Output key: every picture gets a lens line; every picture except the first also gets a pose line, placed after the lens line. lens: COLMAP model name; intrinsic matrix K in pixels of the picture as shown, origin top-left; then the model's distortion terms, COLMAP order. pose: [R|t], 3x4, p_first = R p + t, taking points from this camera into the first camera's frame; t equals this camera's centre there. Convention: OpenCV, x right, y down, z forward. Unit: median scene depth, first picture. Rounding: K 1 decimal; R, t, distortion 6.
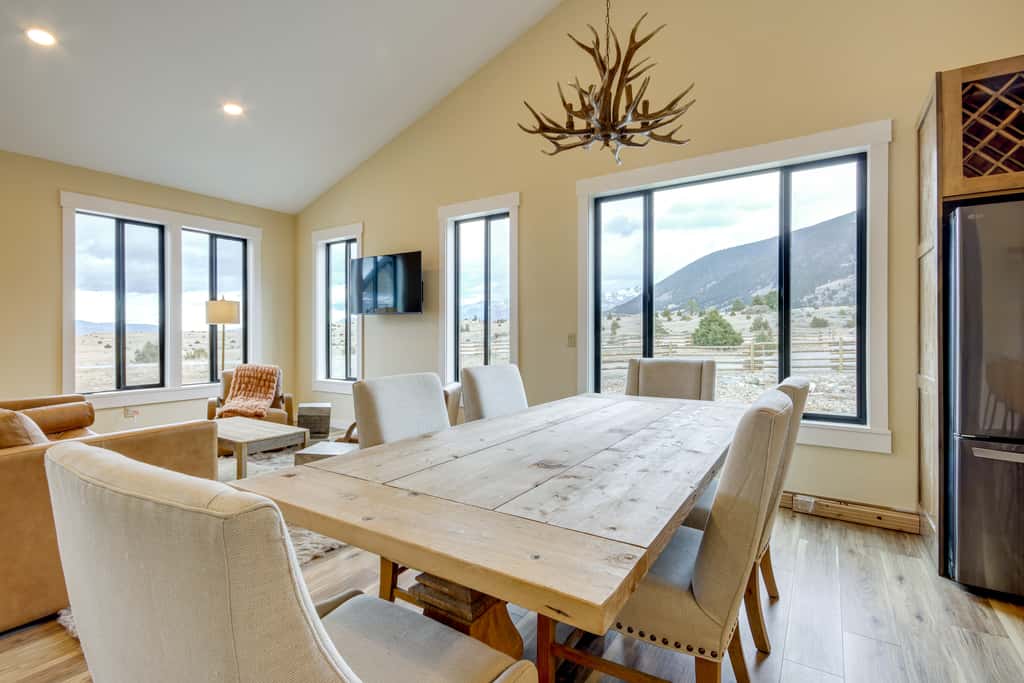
lens RADIAL K [[475.4, 0, 512.4], [0, 475.4, 335.5], [0, 0, 1]] dist [0.004882, -0.002878]
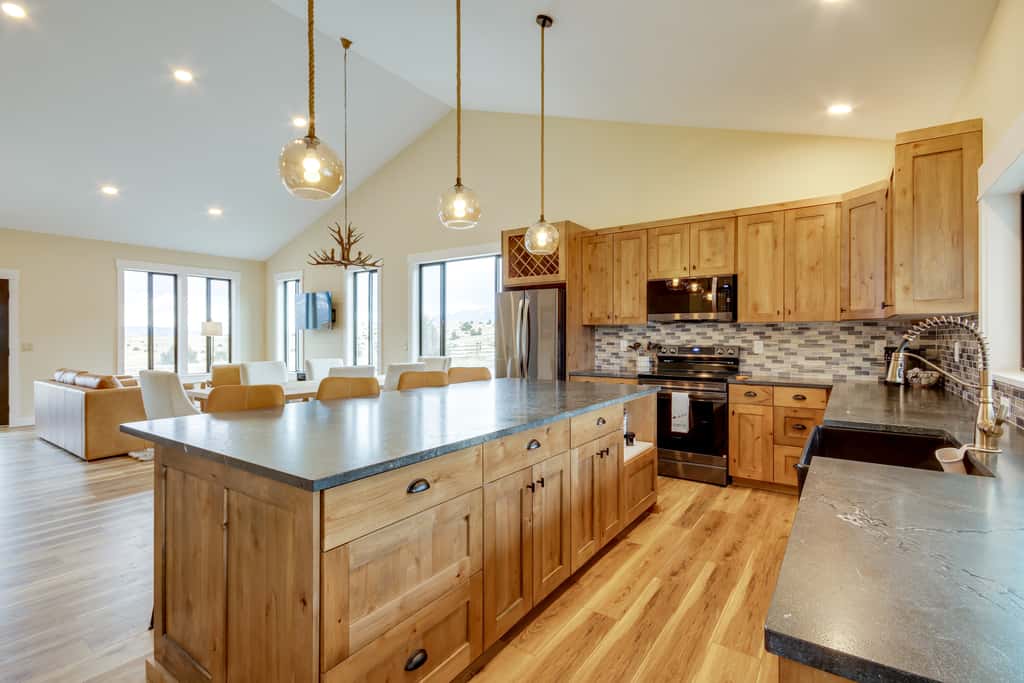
lens RADIAL K [[475.4, 0, 514.6], [0, 475.4, 340.4], [0, 0, 1]] dist [0.004882, -0.002878]
pose [[0.999535, 0.001023, -0.030478, 0.476889], [-0.000935, 0.999995, 0.002893, -0.014939], [0.030481, -0.002863, 0.999531, -0.597293]]
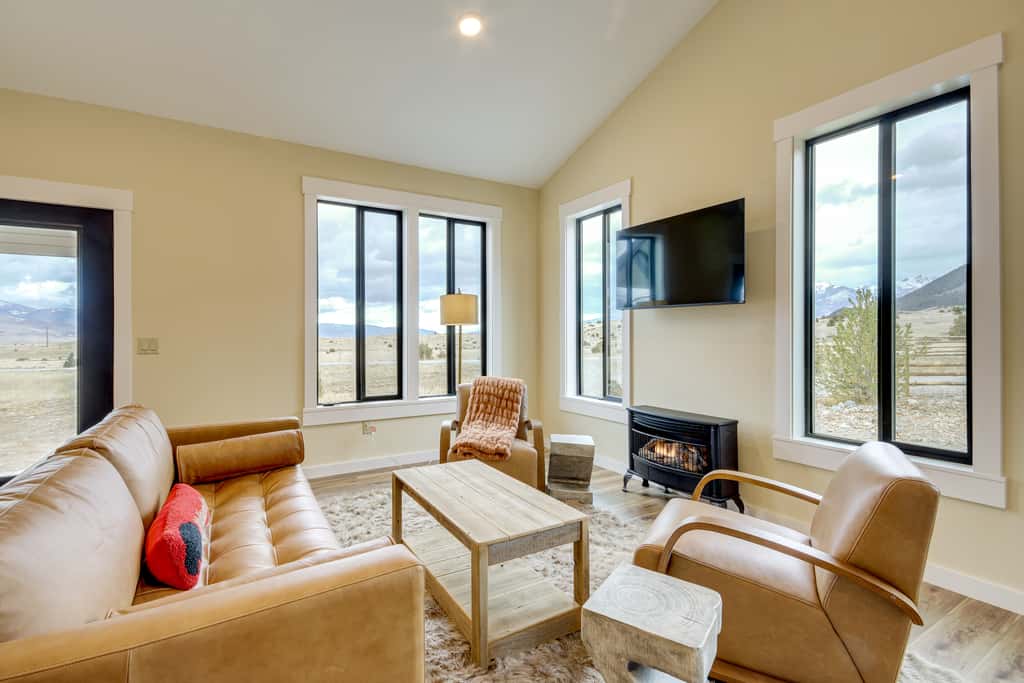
lens RADIAL K [[475.4, 0, 506.4], [0, 475.4, 334.8], [0, 0, 1]] dist [0.004882, -0.002878]
pose [[0.895498, -0.001282, -0.445064, -0.191322], [-0.001320, 0.999984, -0.005536, -0.003400], [0.445064, 0.005545, 0.895482, 0.334446]]
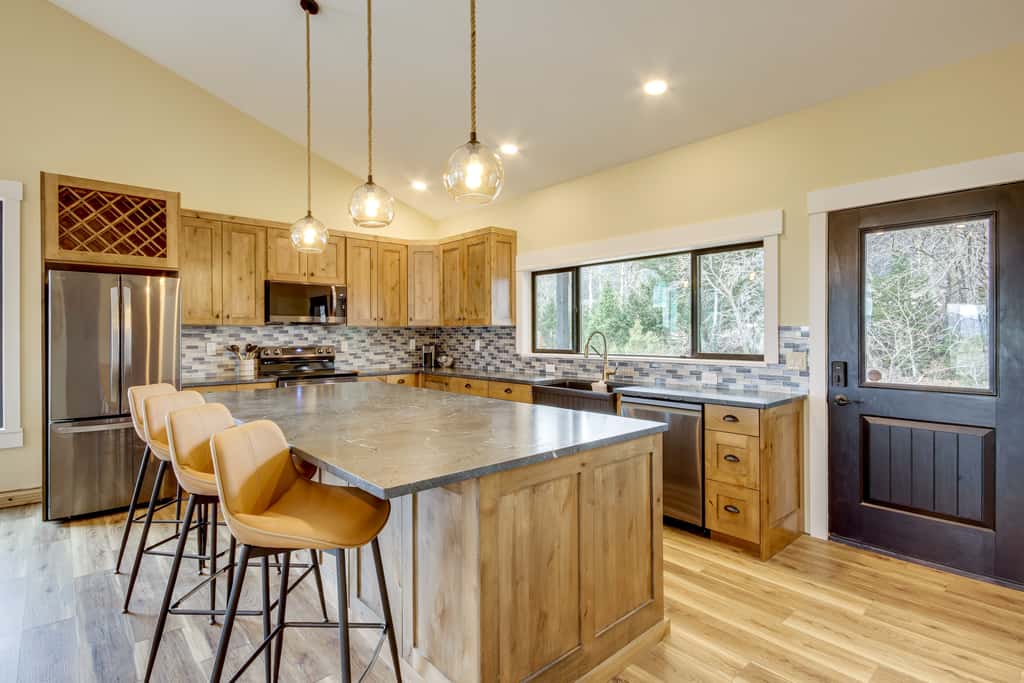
lens RADIAL K [[503.7, 0, 508.8], [0, 503.7, 332.2], [0, 0, 1]] dist [0.002981, -0.000906]
pose [[0.264092, 0.004869, 0.964485, -0.094664], [0.008808, 0.999933, -0.007459, -0.020182], [-0.964457, 0.010465, 0.264031, -0.354437]]
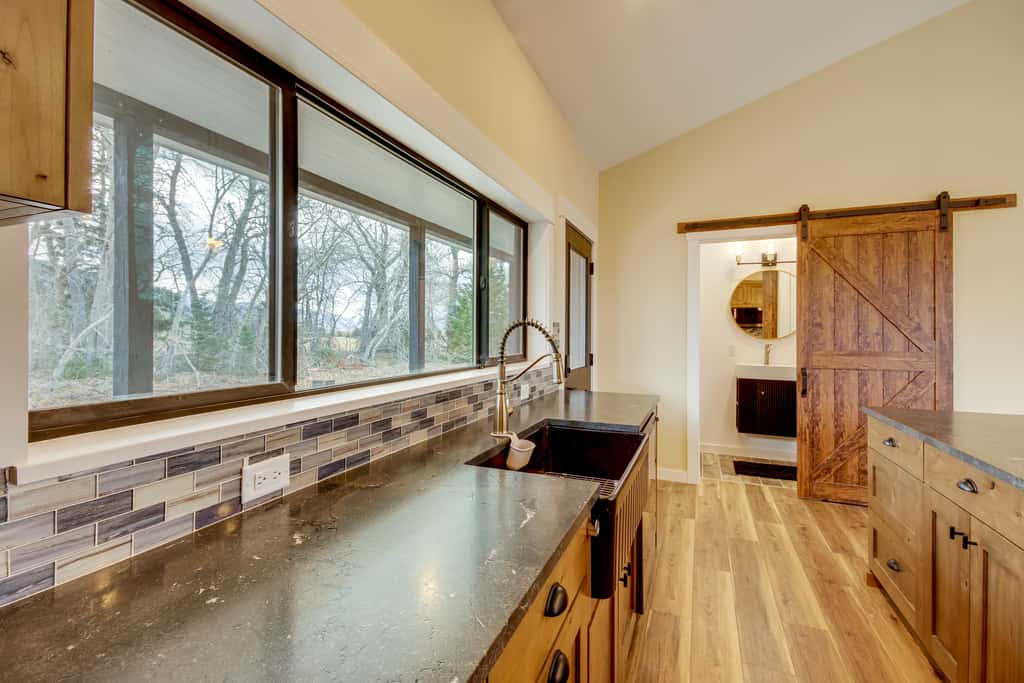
lens RADIAL K [[475.4, 0, 490.9], [0, 475.4, 331.7], [0, 0, 1]] dist [0.004882, -0.002878]
pose [[-0.986767, -0.002236, -0.162126, 0.842702], [-0.003207, 0.999978, 0.005725, -0.021512], [0.162110, 0.006169, -0.986753, 0.062321]]
